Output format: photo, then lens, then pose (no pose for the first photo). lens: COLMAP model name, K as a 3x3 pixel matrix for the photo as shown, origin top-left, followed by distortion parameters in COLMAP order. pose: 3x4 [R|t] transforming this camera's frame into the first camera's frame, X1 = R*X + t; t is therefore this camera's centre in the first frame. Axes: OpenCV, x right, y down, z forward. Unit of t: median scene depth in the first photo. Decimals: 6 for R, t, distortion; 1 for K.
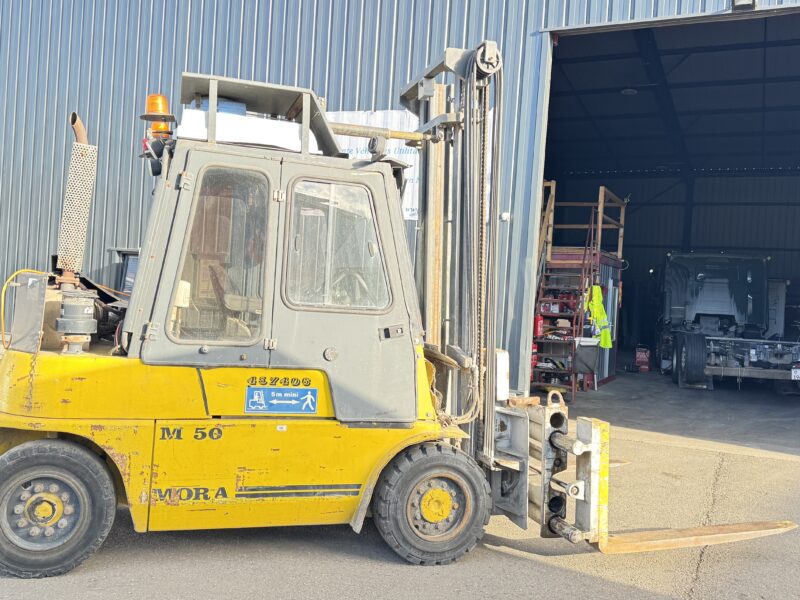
lens RADIAL K [[787.2, 0, 400.0], [0, 787.2, 300.0], [0, 0, 1]] dist [0.241886, -0.514253]
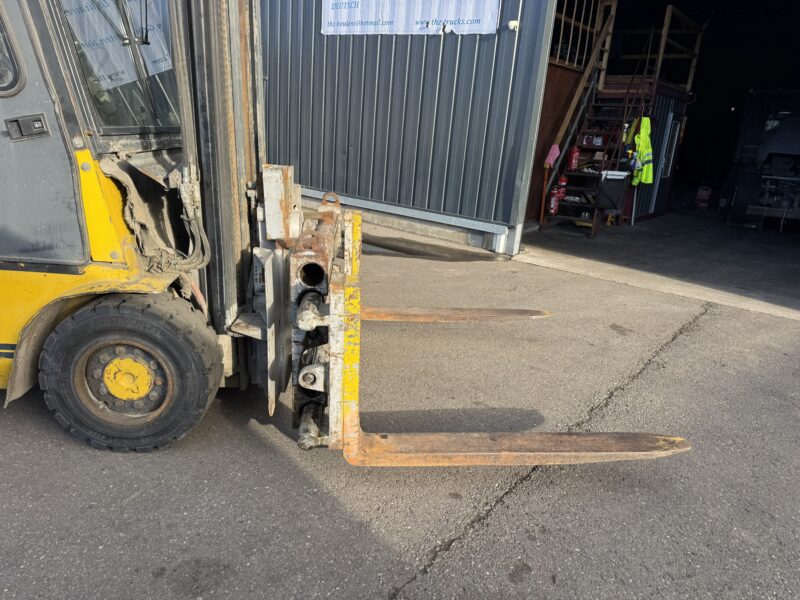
lens RADIAL K [[590.6, 0, 400.7], [0, 590.6, 311.5], [0, 0, 1]] dist [0.008840, -0.003916]
pose [[0.971018, 0.086170, -0.222933, 0.145249], [-0.021490, 0.960446, 0.277637, 0.015985], [0.238039, -0.264800, 0.934462, 0.208323]]
